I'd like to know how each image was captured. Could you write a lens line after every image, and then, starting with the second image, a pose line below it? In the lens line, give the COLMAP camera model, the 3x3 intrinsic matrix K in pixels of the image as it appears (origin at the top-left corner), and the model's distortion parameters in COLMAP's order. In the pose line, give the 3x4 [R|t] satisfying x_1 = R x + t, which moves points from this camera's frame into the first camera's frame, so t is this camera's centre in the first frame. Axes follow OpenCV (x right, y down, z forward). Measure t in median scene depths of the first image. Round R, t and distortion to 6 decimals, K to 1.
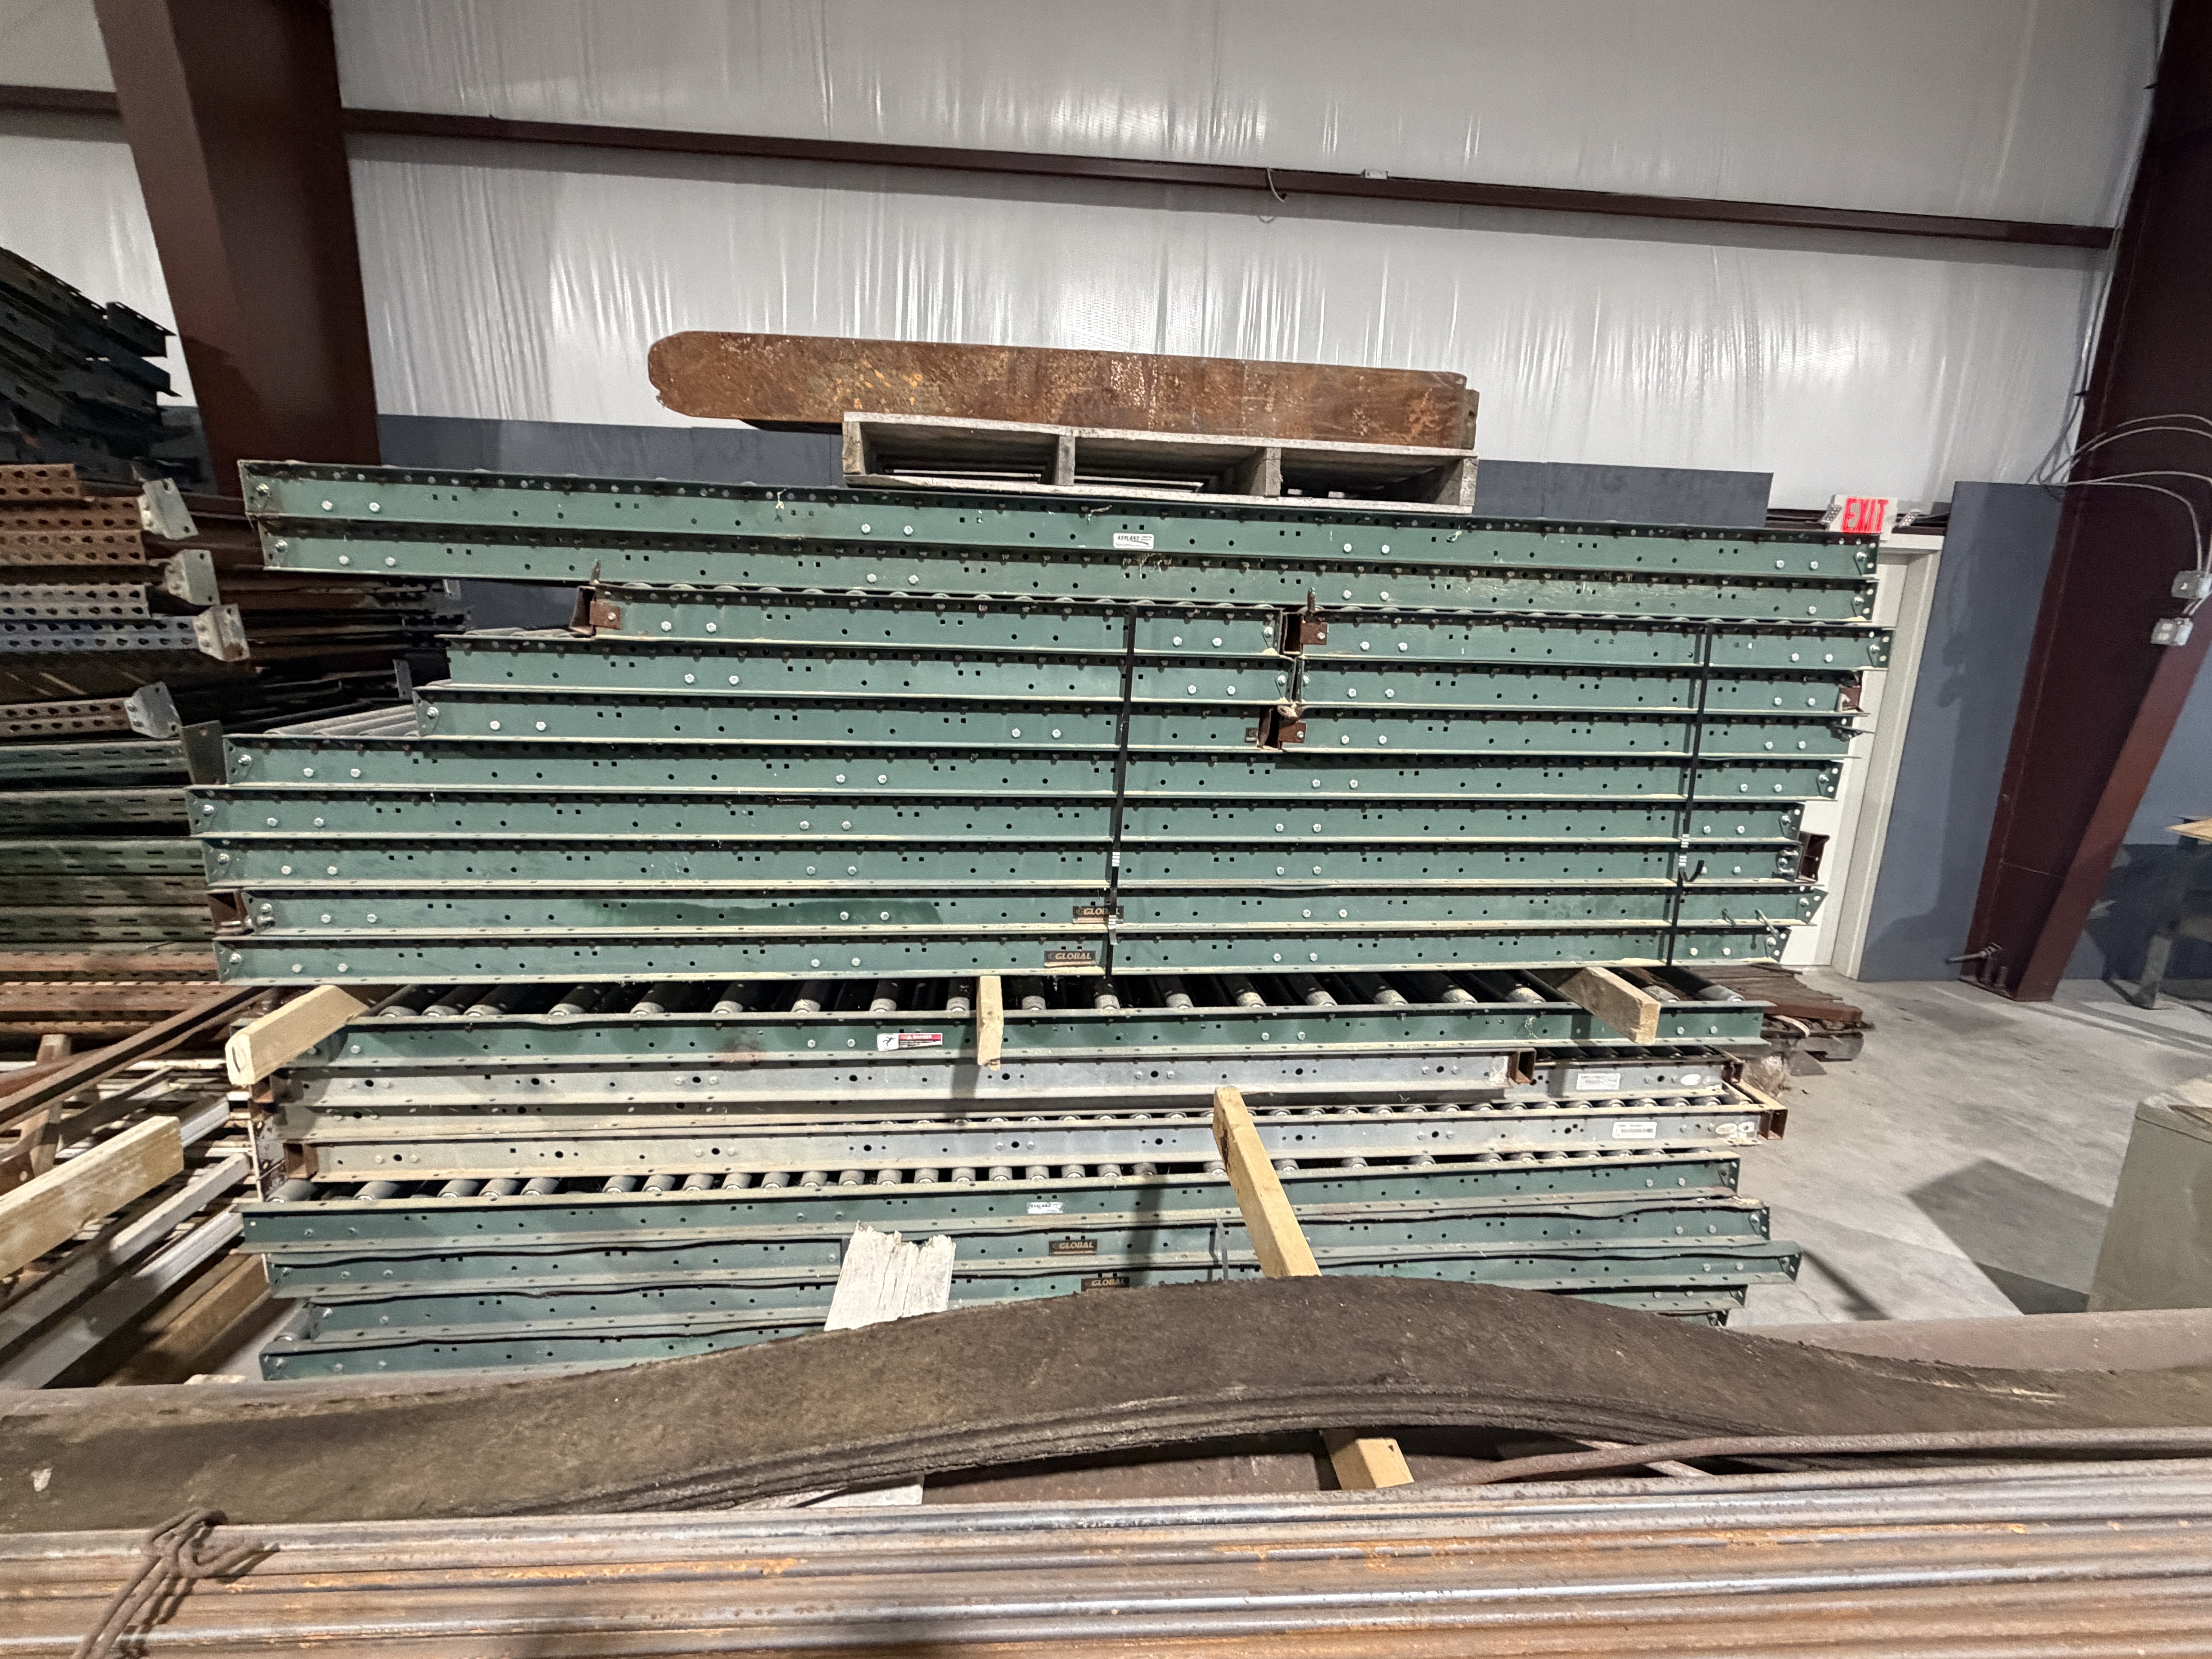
lens RADIAL K [[999.6, 0, 1103.2], [0, 999.6, 822.0], [0, 0, 1]] dist [-0.001608, -0.000108]
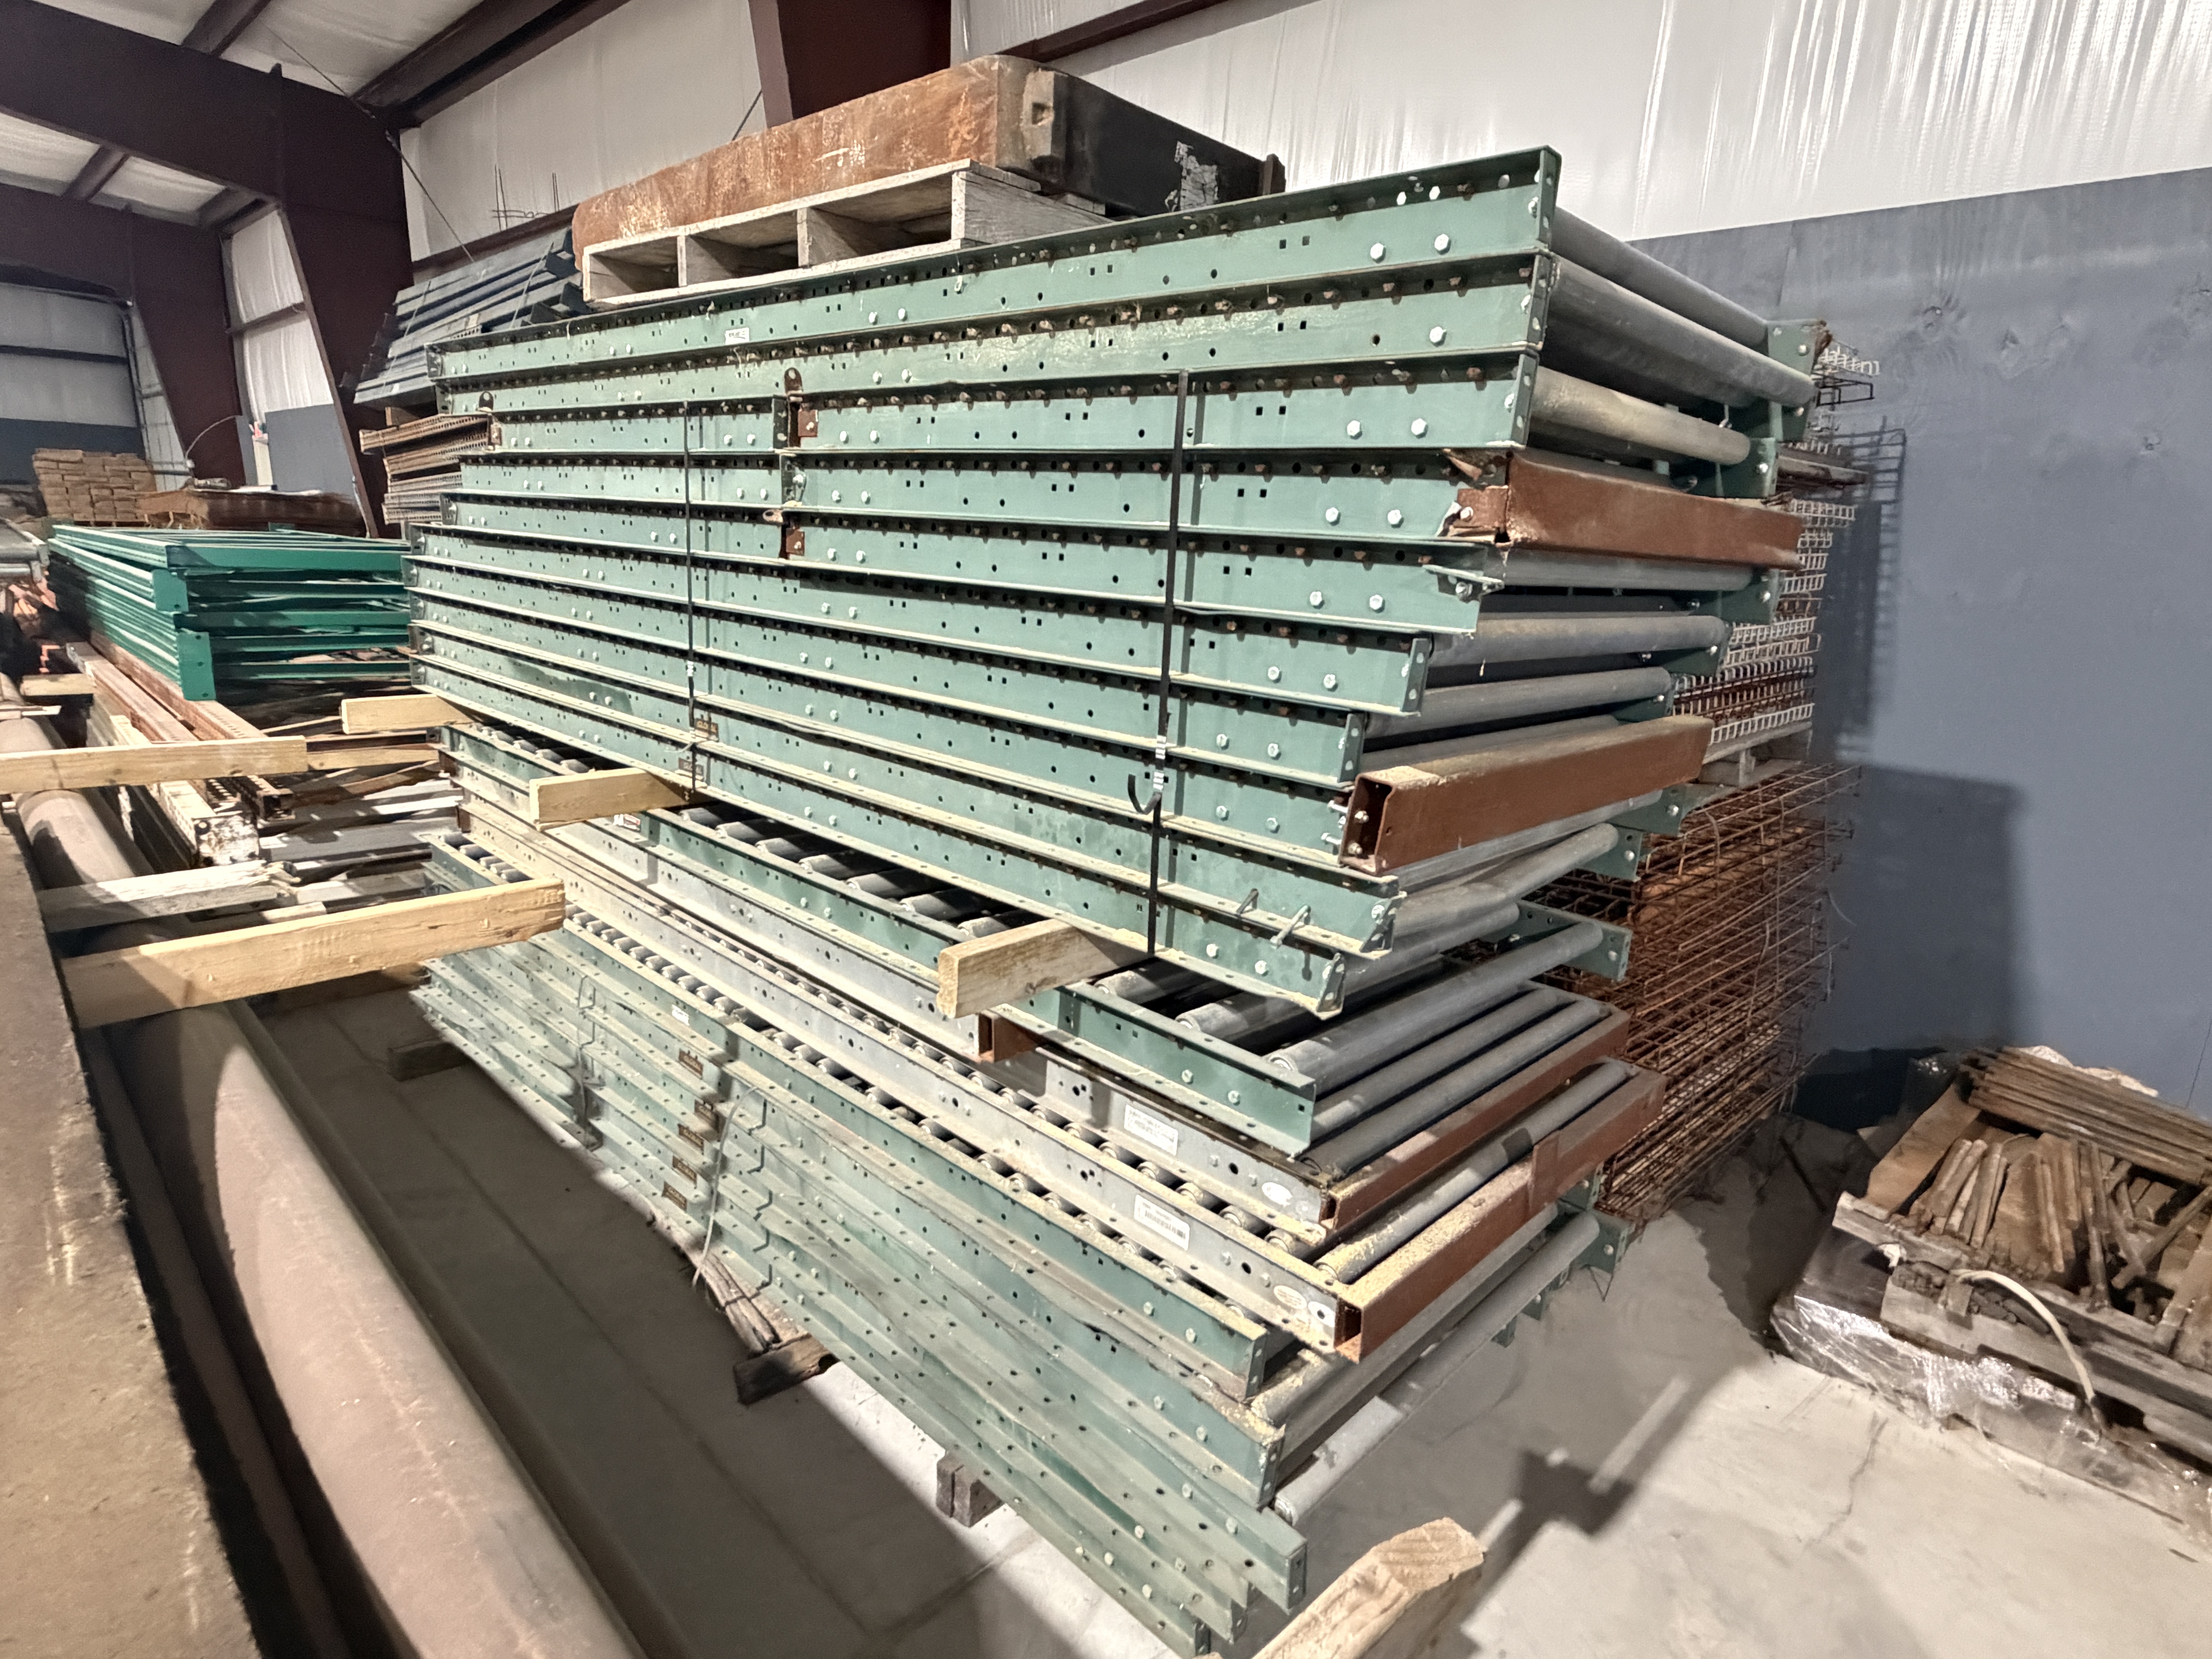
lens RADIAL K [[1191.7, 0, 1096.5], [0, 1191.7, 843.2], [0, 0, 1]] dist [-0.018324, -0.000198]
pose [[0.650552, 0.202054, -0.732090, 1.109785], [-0.192800, 0.976319, 0.098133, 0.012760], [0.734582, 0.077306, 0.674102, 0.497606]]
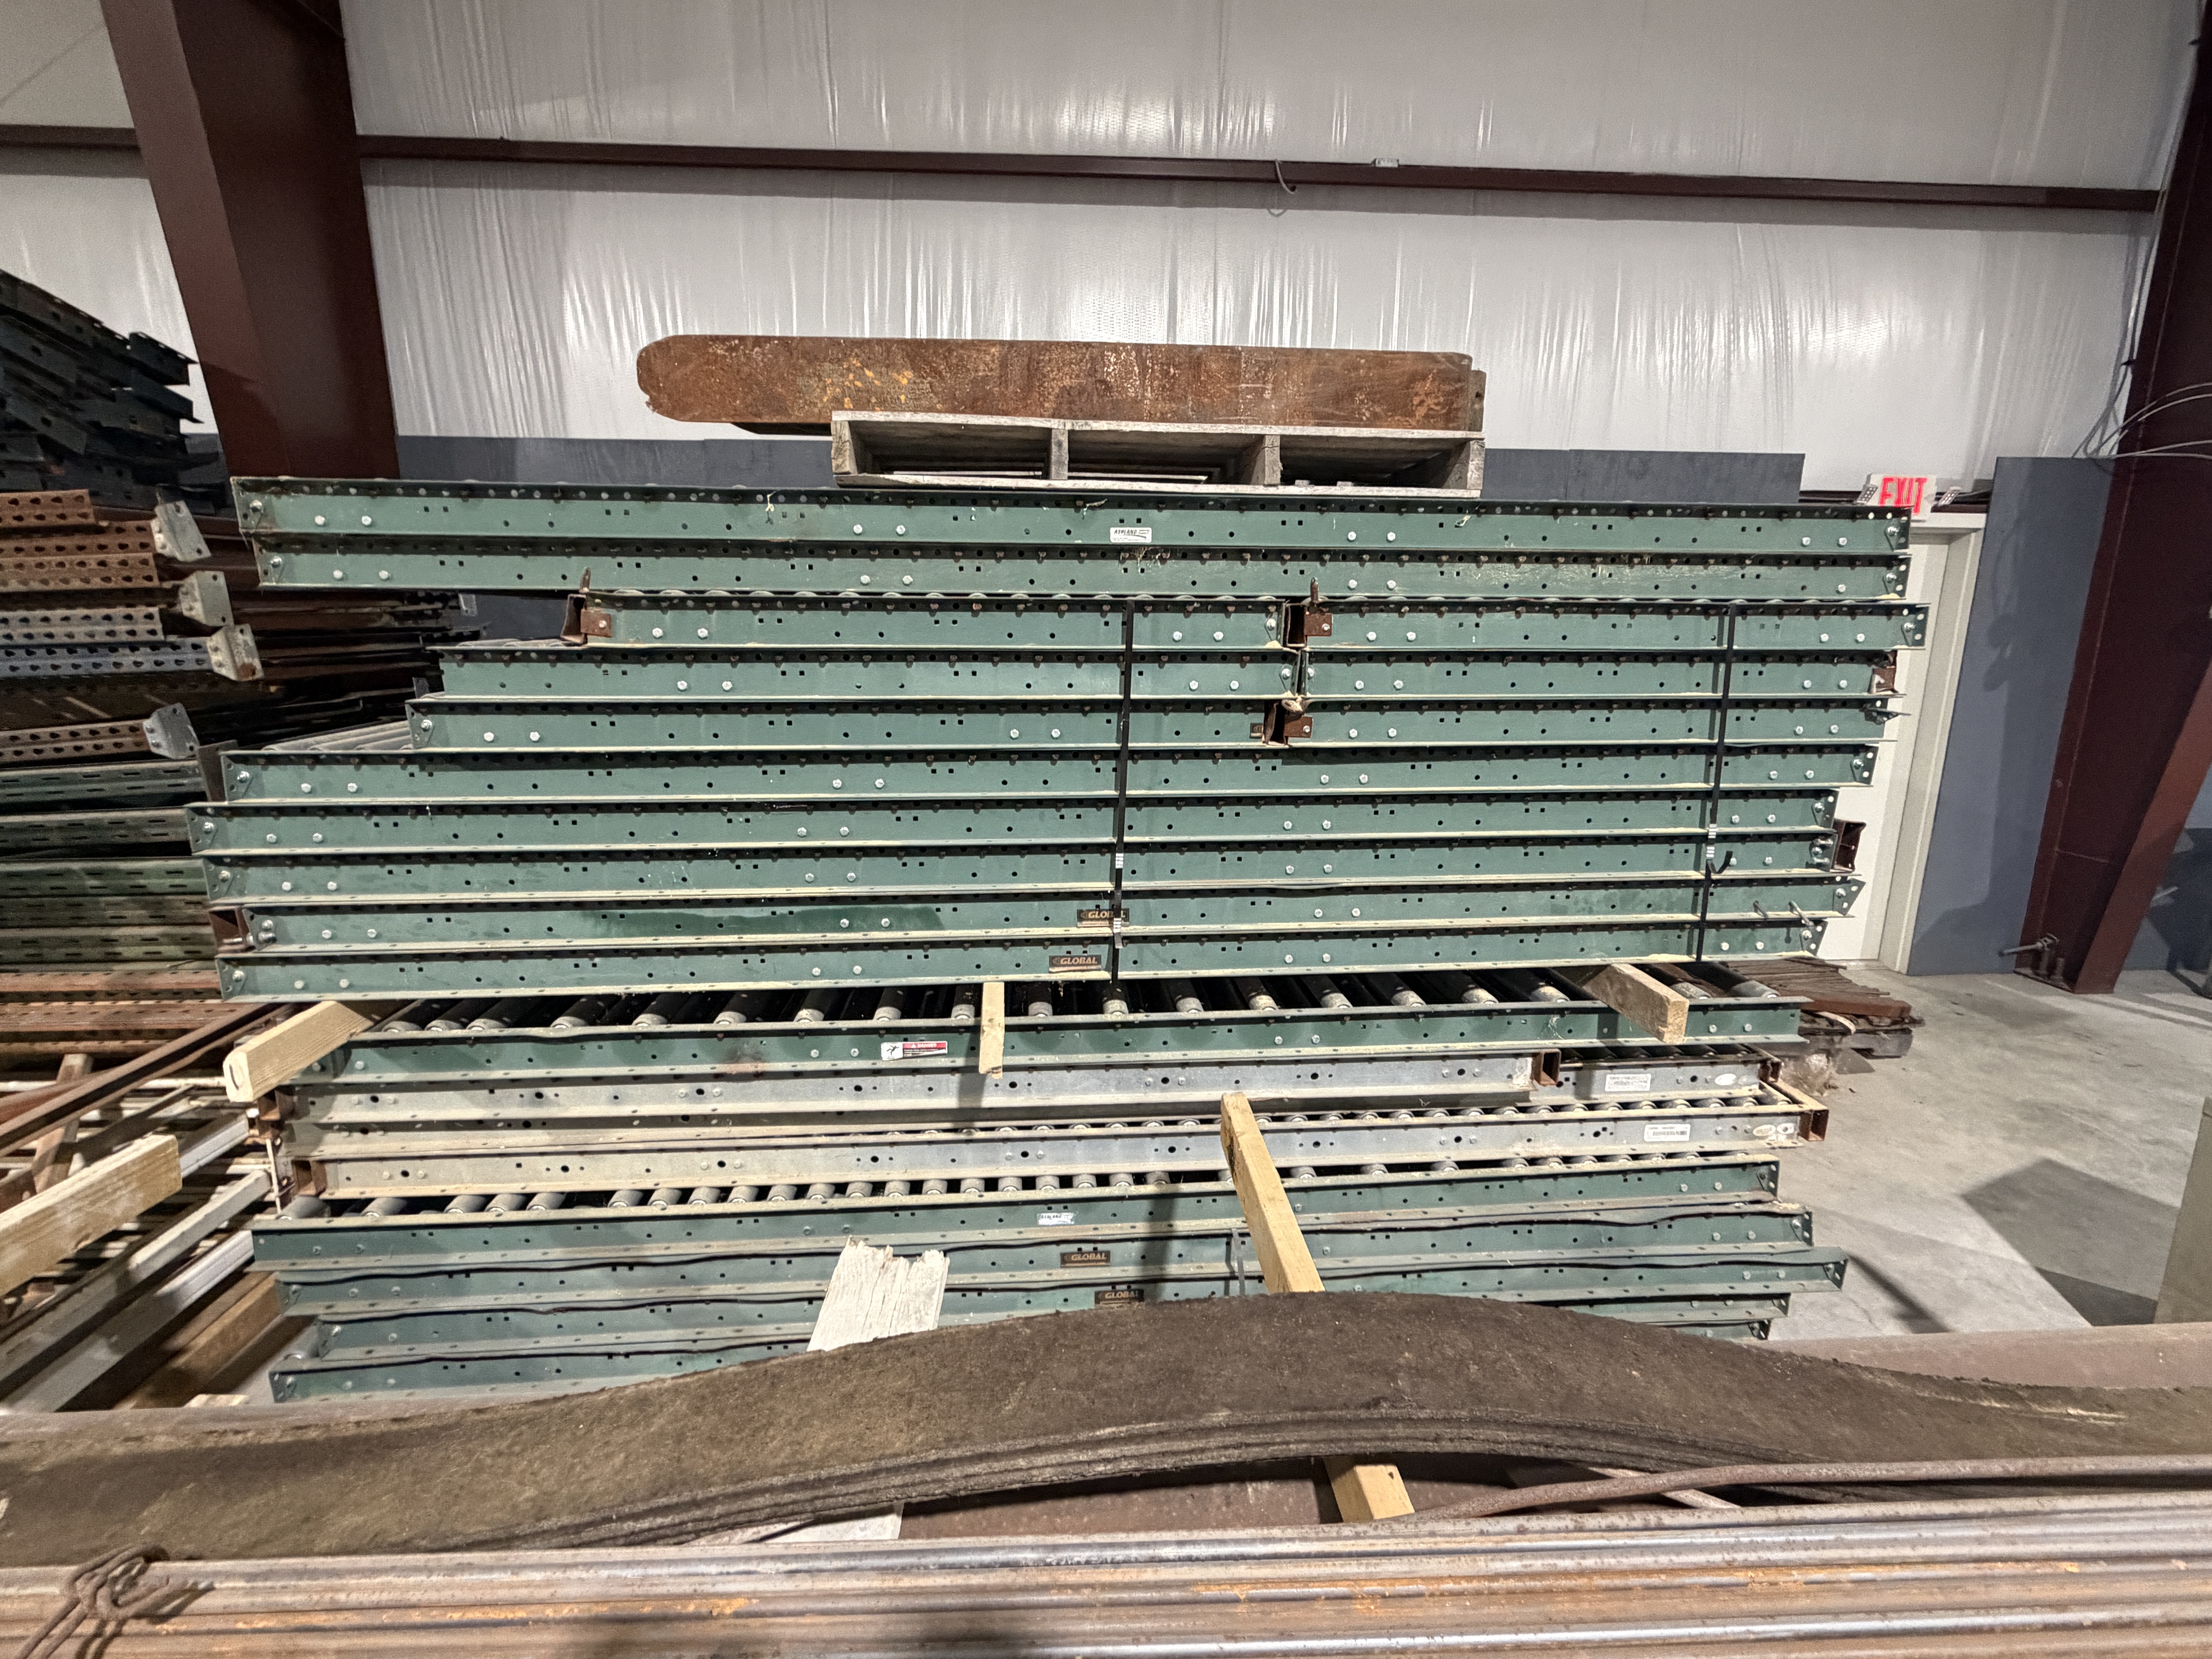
lens RADIAL K [[999.6, 0, 1109.2], [0, 999.6, 821.9], [0, 0, 1]] dist [-0.001608, -0.000108]
pose [[0.999427, -0.019087, -0.027959, 0.029542], [0.018916, 0.999801, -0.006375, 0.005219], [0.028075, 0.005843, 0.999589, 0.022571]]
